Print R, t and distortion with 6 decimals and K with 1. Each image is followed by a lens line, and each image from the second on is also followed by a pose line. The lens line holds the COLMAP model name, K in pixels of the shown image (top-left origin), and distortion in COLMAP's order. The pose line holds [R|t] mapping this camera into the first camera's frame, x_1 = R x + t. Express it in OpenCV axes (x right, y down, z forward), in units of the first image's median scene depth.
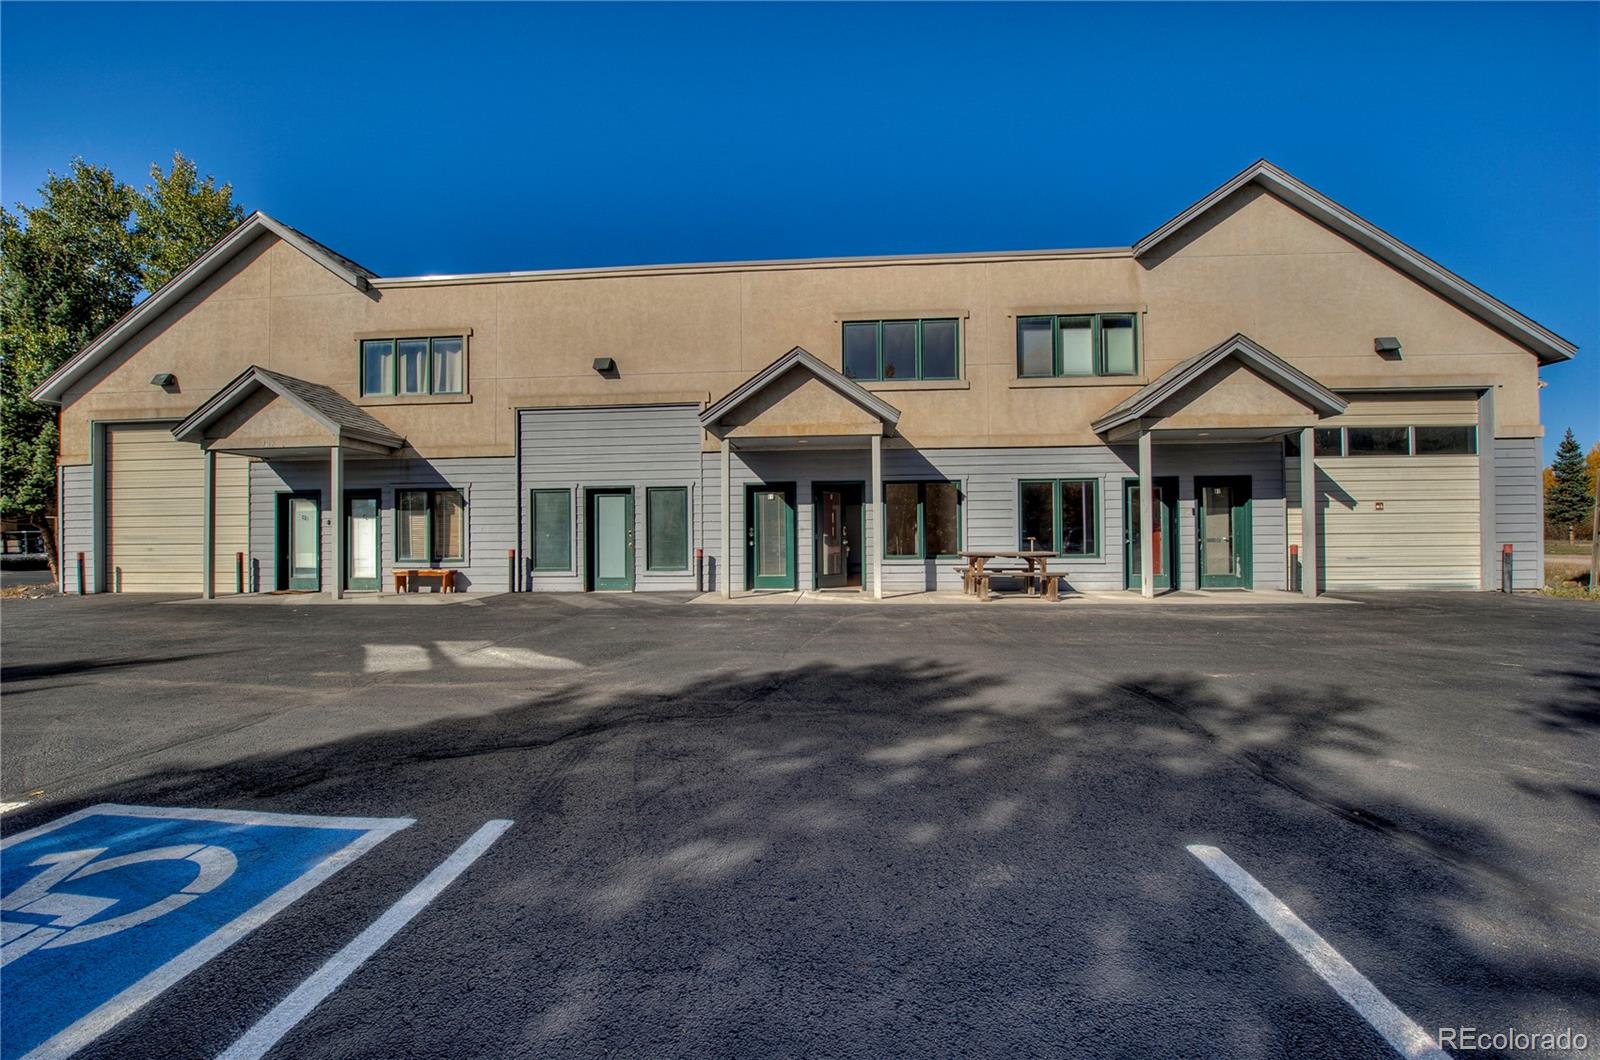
lens RADIAL K [[683.7, 0, 794.2], [0, 683.7, 535.7], [0, 0, 1]] dist [-0.013928, -0.003419]
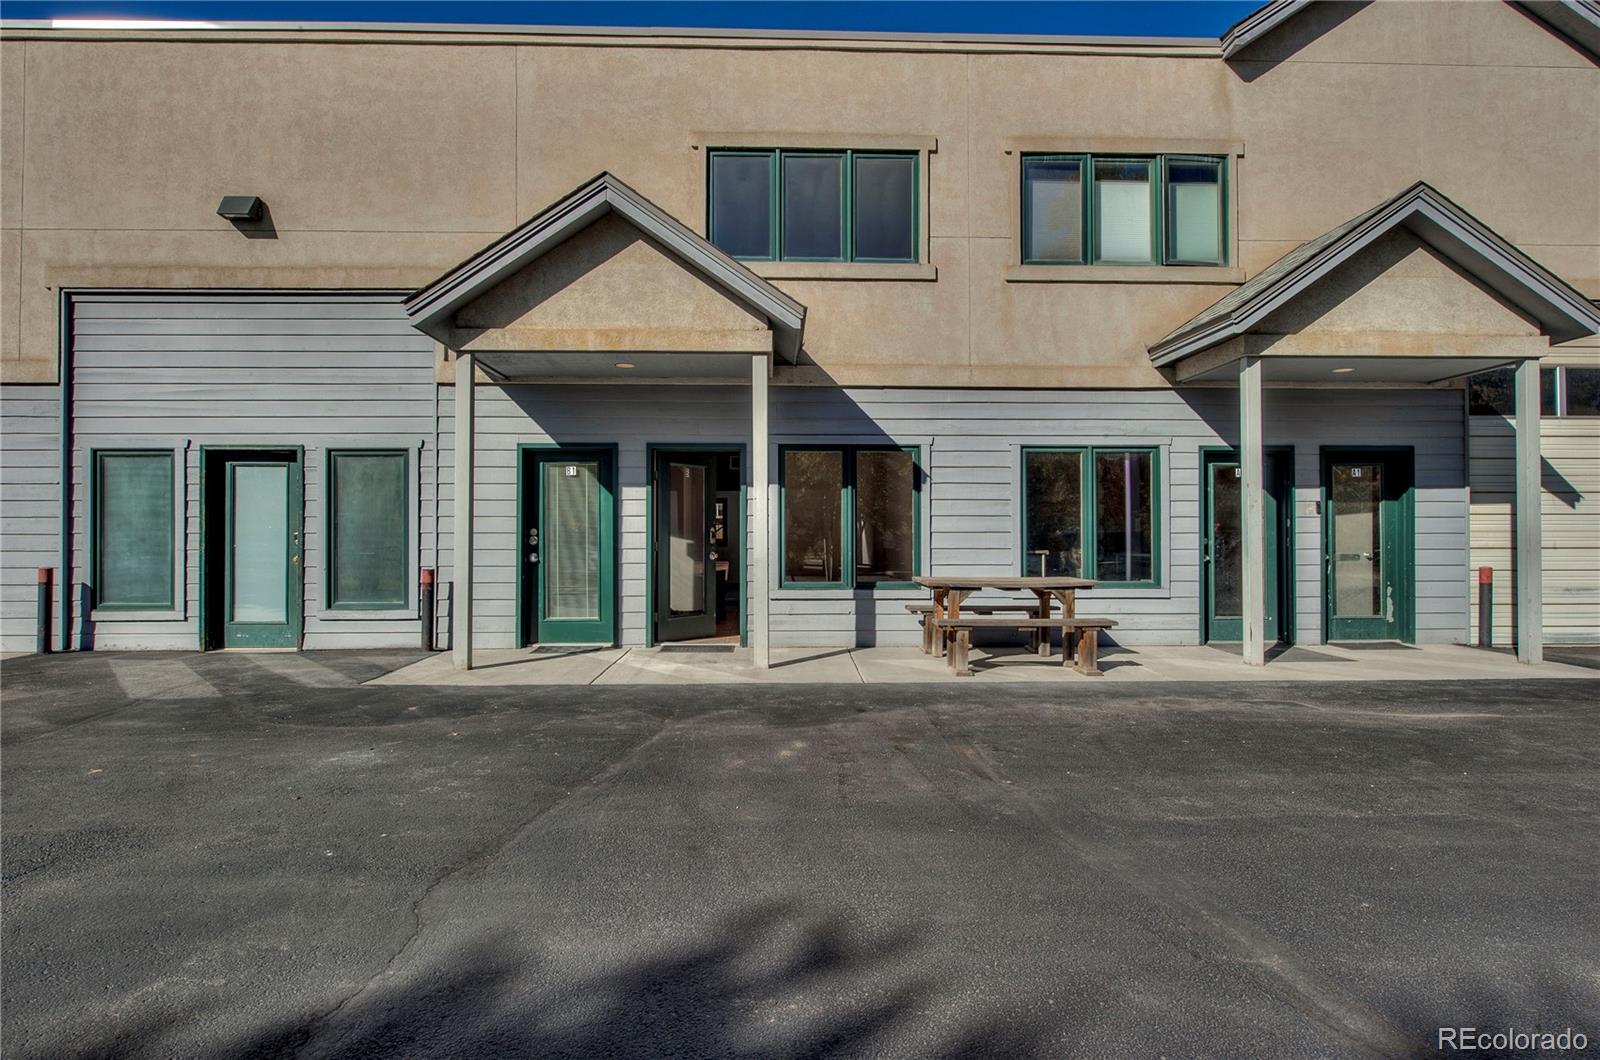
lens RADIAL K [[934.8, 0, 809.9], [0, 934.8, 530.3], [0, 0, 1]] dist [-0.003910, 0.001704]
pose [[0.993000, 0.008531, 0.117808, 0.067844], [-0.007970, 0.999955, -0.005231, -0.008655], [-0.117847, 0.004256, 0.993023, 0.263448]]
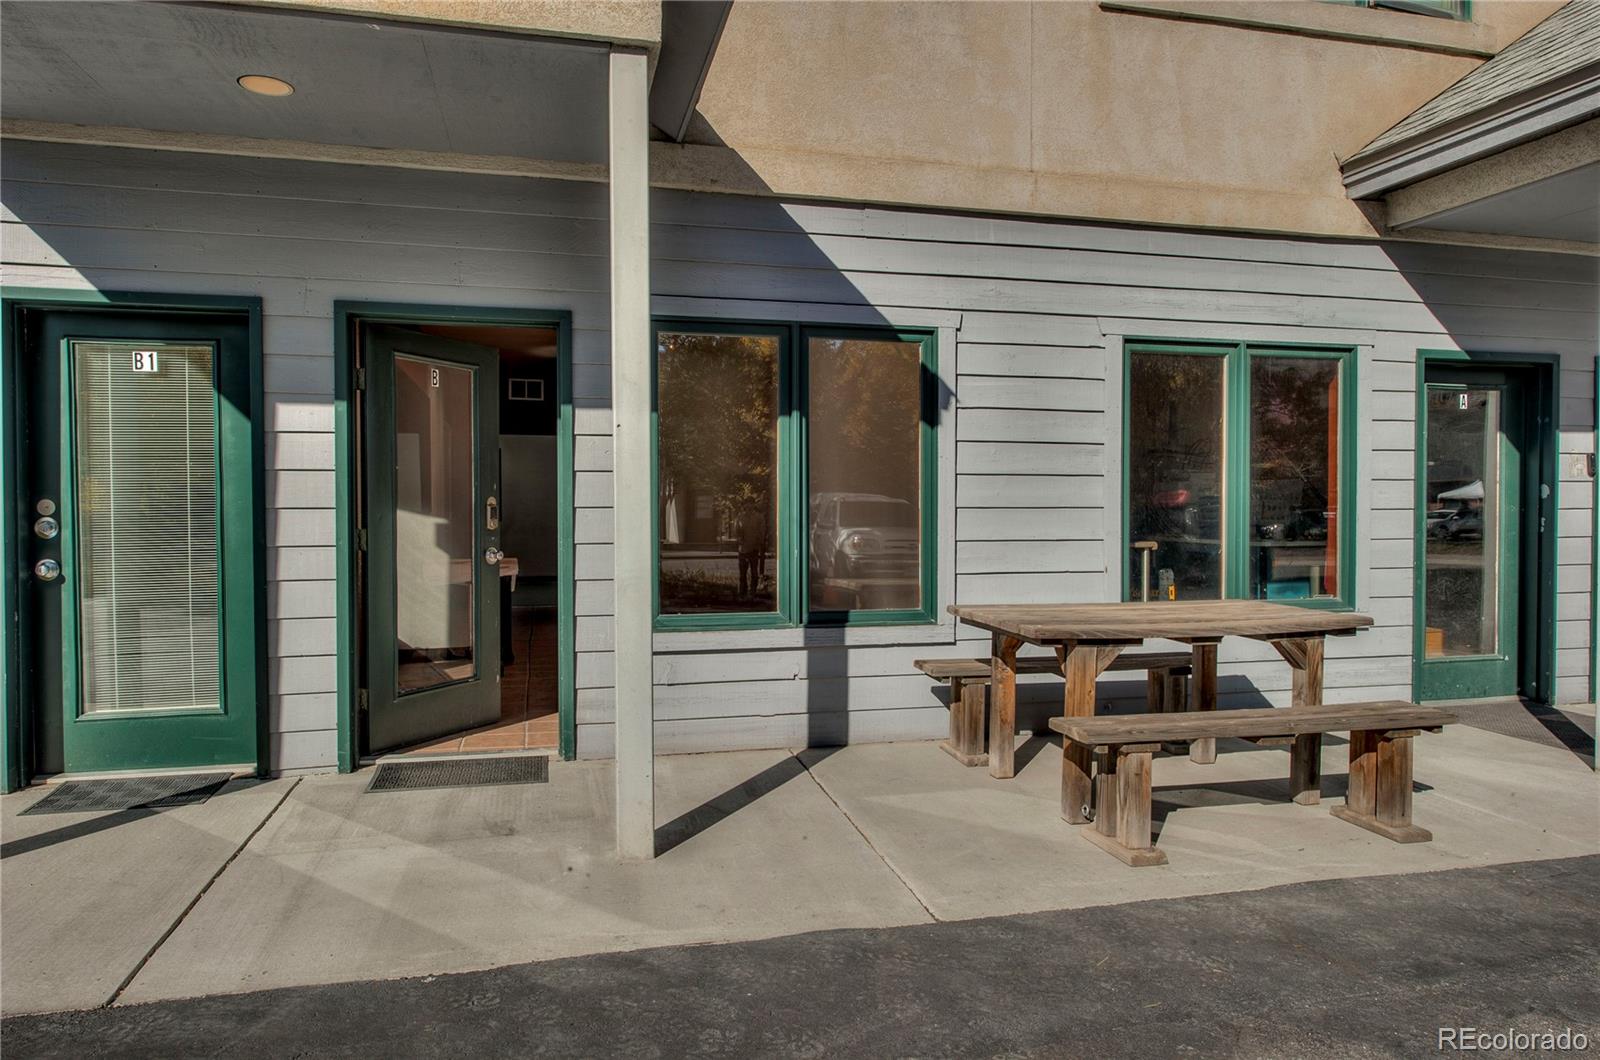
lens RADIAL K [[1050.1, 0, 806.4], [0, 1050.1, 529.4], [0, 0, 1]] dist [0.000212, 0.002492]
pose [[0.946767, 0.000023, 0.321920, 0.062952], [-0.010094, 0.999510, 0.029616, -0.014994], [-0.321762, -0.031289, 0.946304, 0.624739]]
